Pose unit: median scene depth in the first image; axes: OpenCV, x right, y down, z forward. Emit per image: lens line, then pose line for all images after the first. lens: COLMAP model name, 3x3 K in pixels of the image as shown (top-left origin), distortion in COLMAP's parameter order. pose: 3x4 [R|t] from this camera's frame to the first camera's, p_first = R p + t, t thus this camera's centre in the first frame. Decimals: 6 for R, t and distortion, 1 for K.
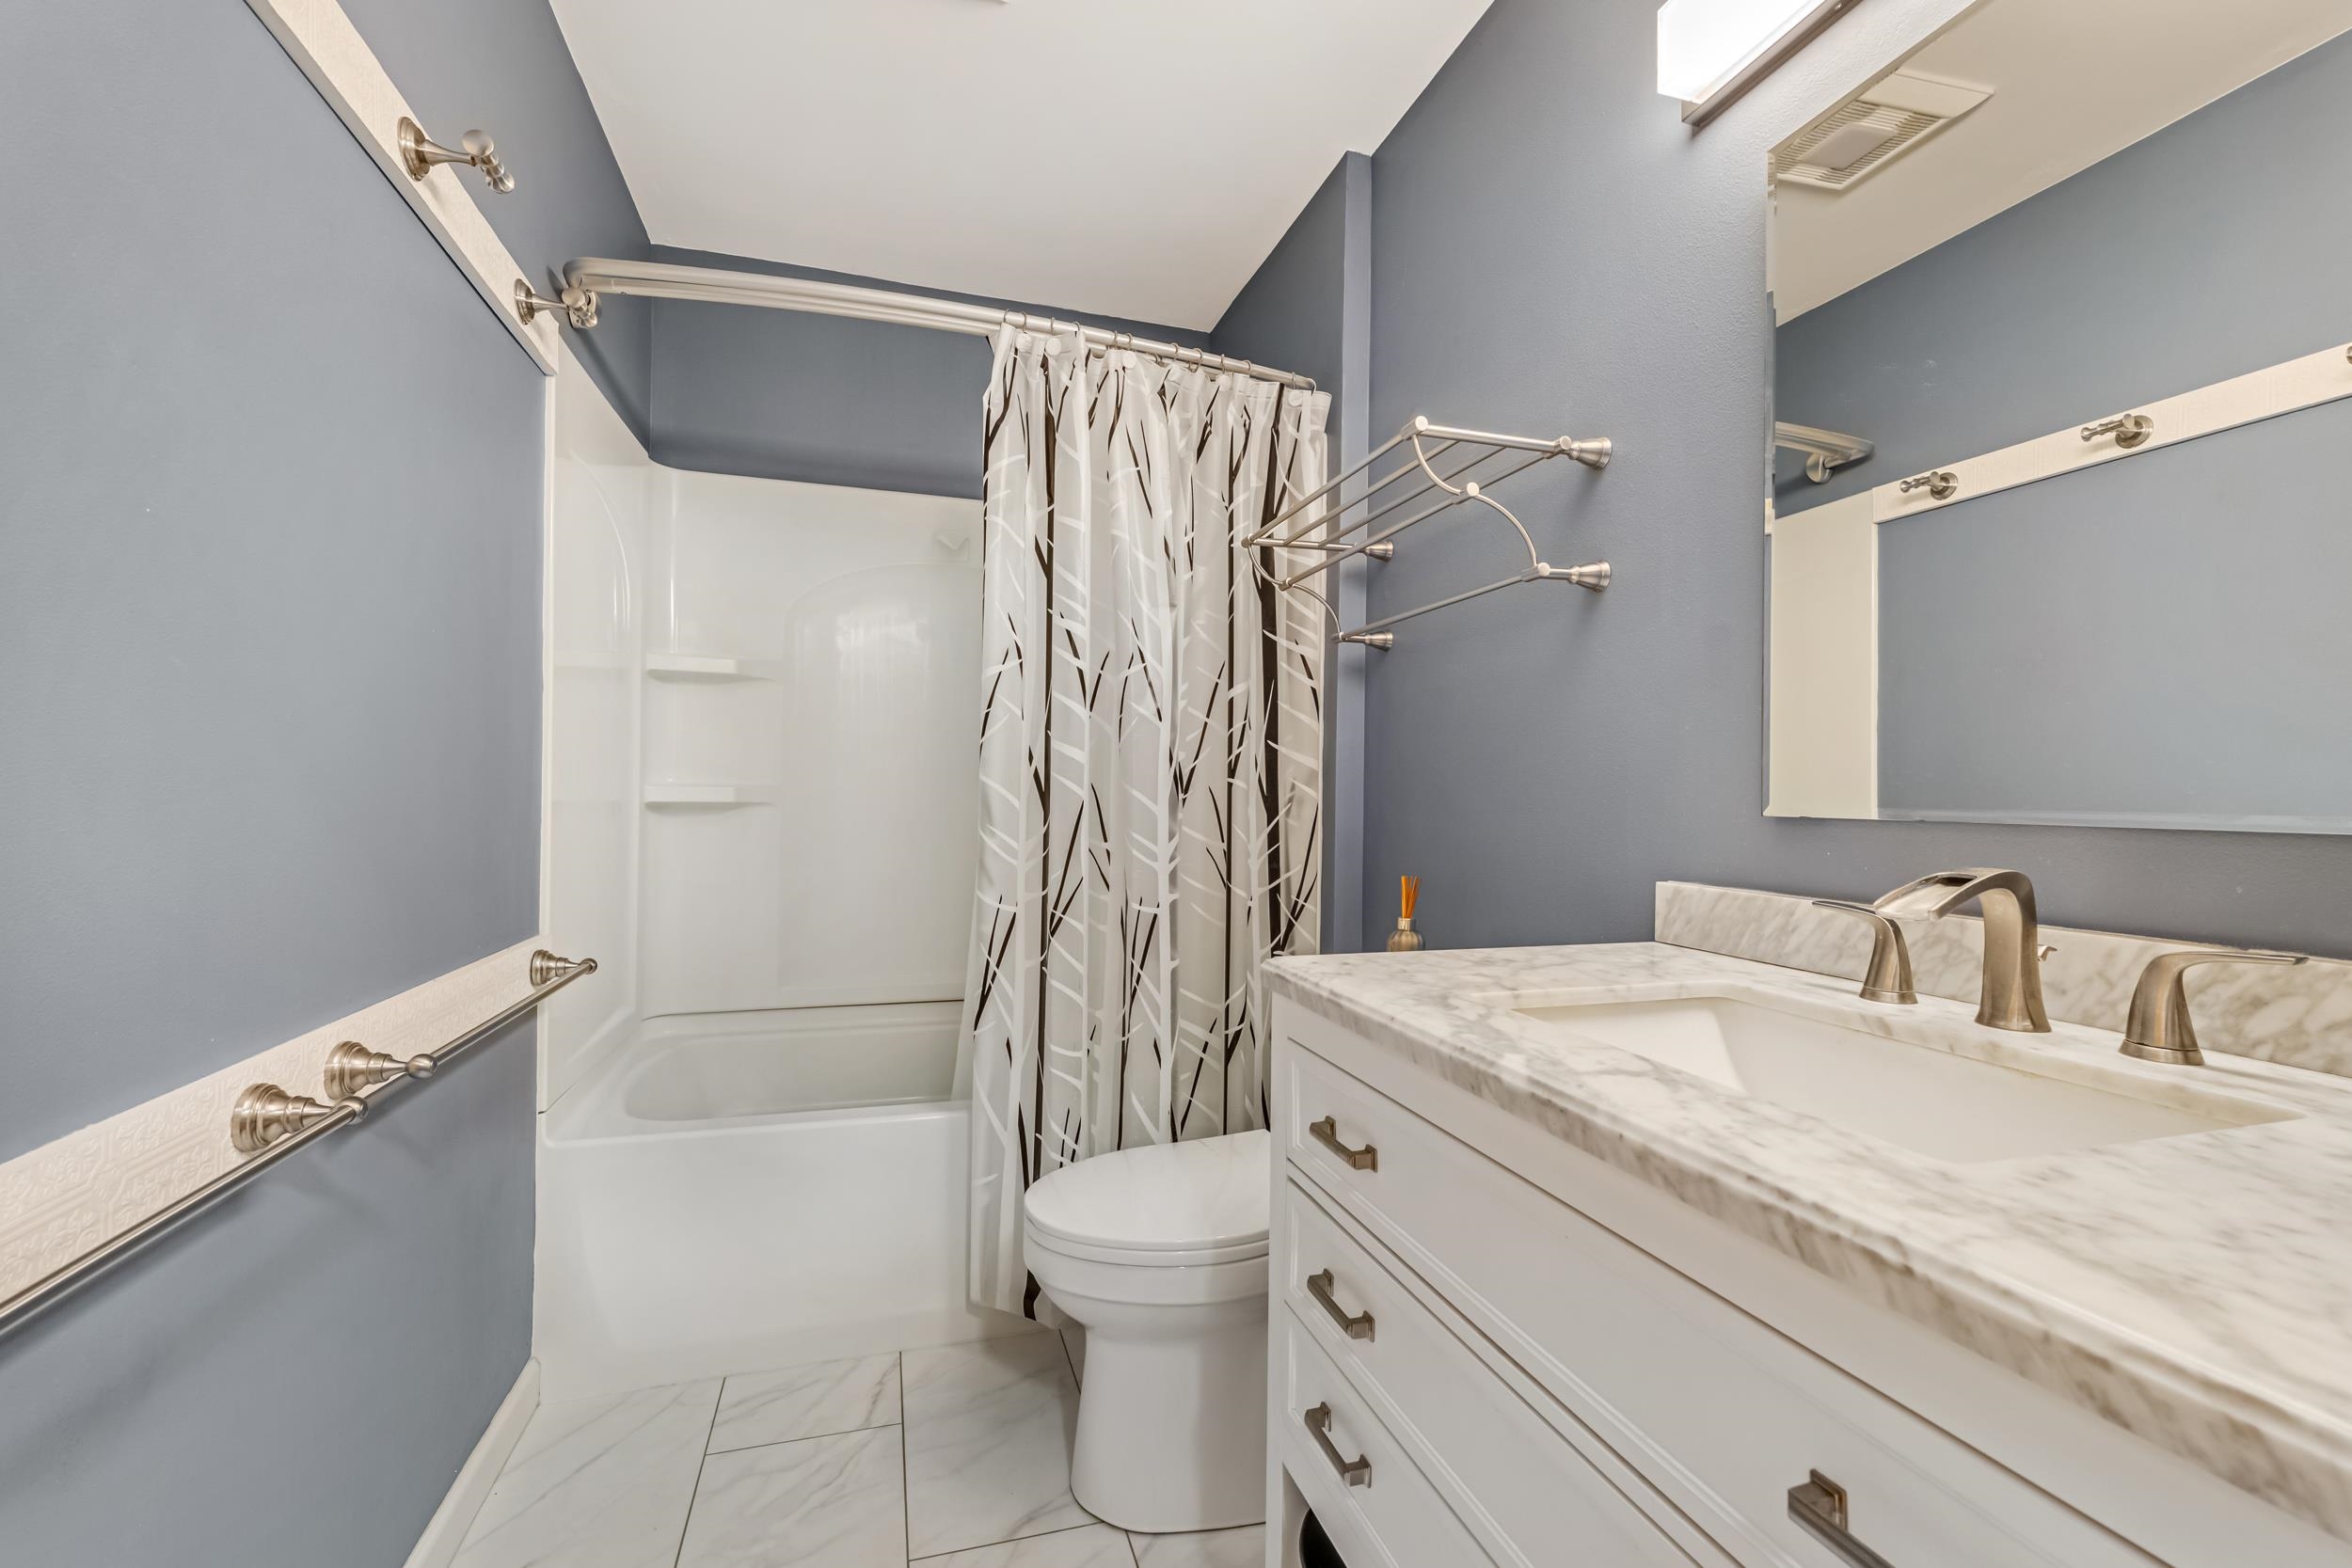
lens RADIAL K [[968.0, 0, 1176.0], [0, 968.0, 784.0], [0, 0, 1]] dist [0.000749, 0.000362]
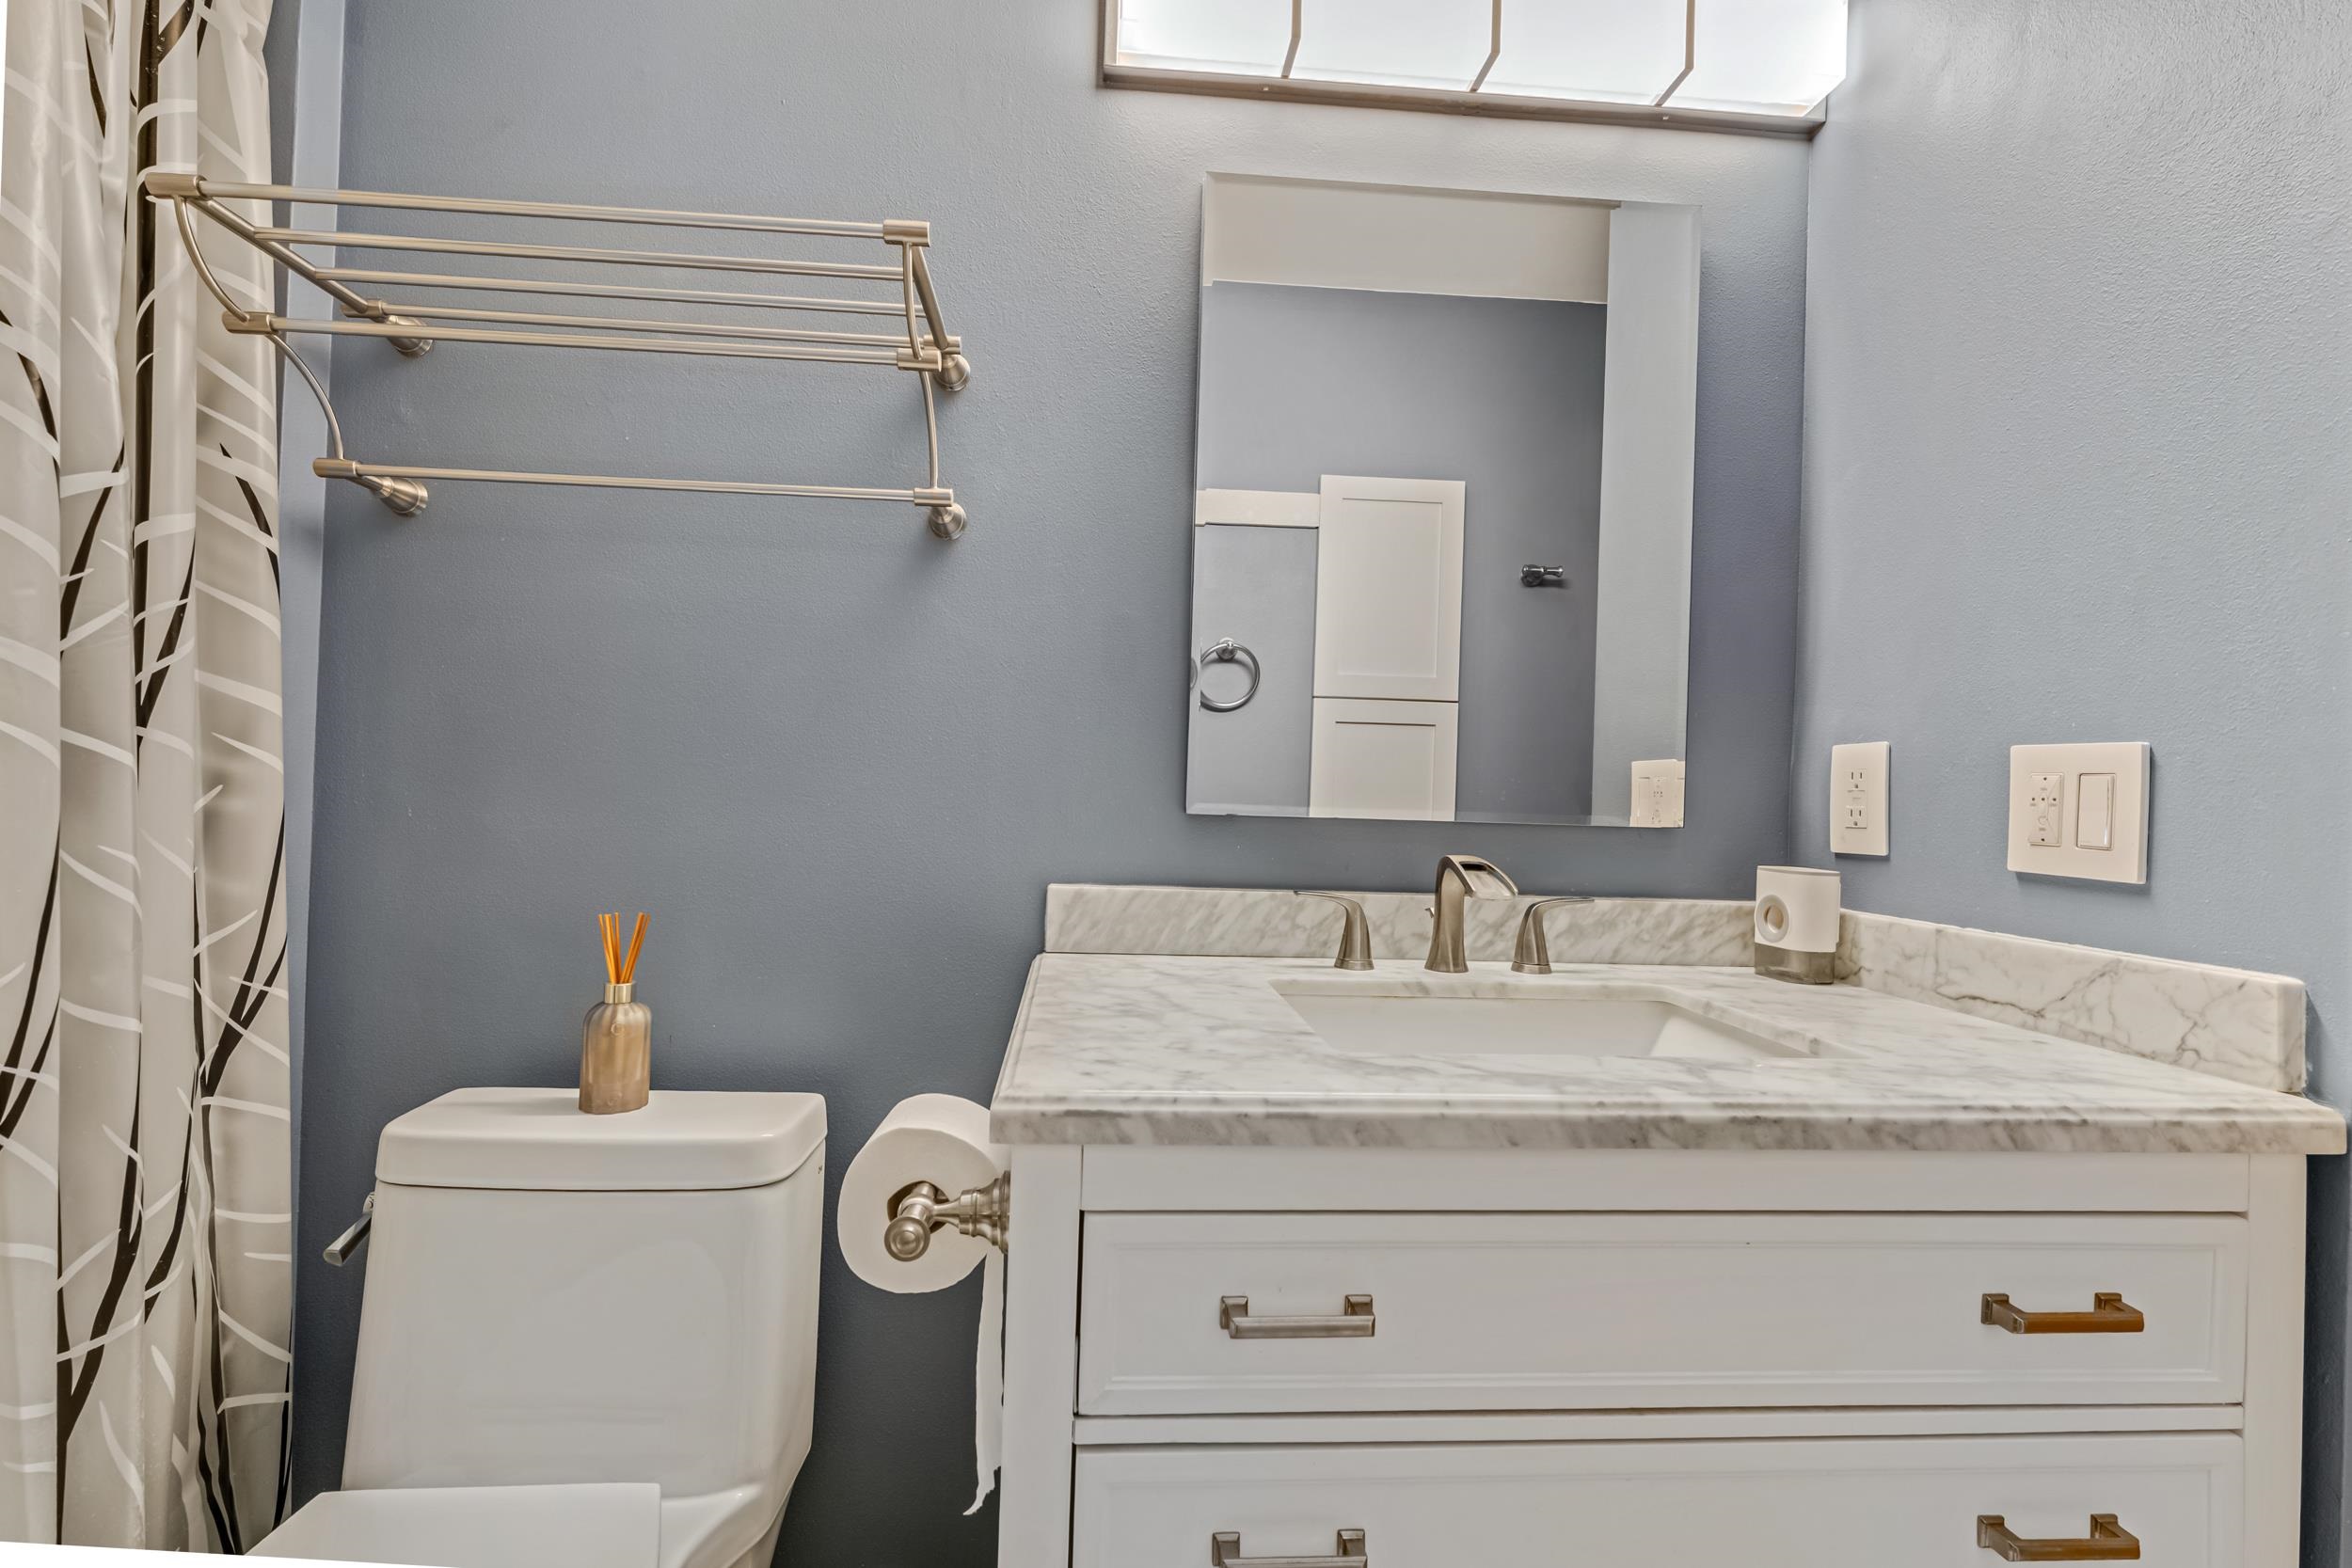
lens RADIAL K [[968.0, 0, 1176.0], [0, 968.0, 784.0], [0, 0, 1]] dist [0.000749, 0.000362]
pose [[0.227020, 0.011844, 0.973818, -0.648654], [-0.035739, 0.999354, -0.003823, 0.006943], [-0.973234, -0.033936, 0.227297, 1.215791]]
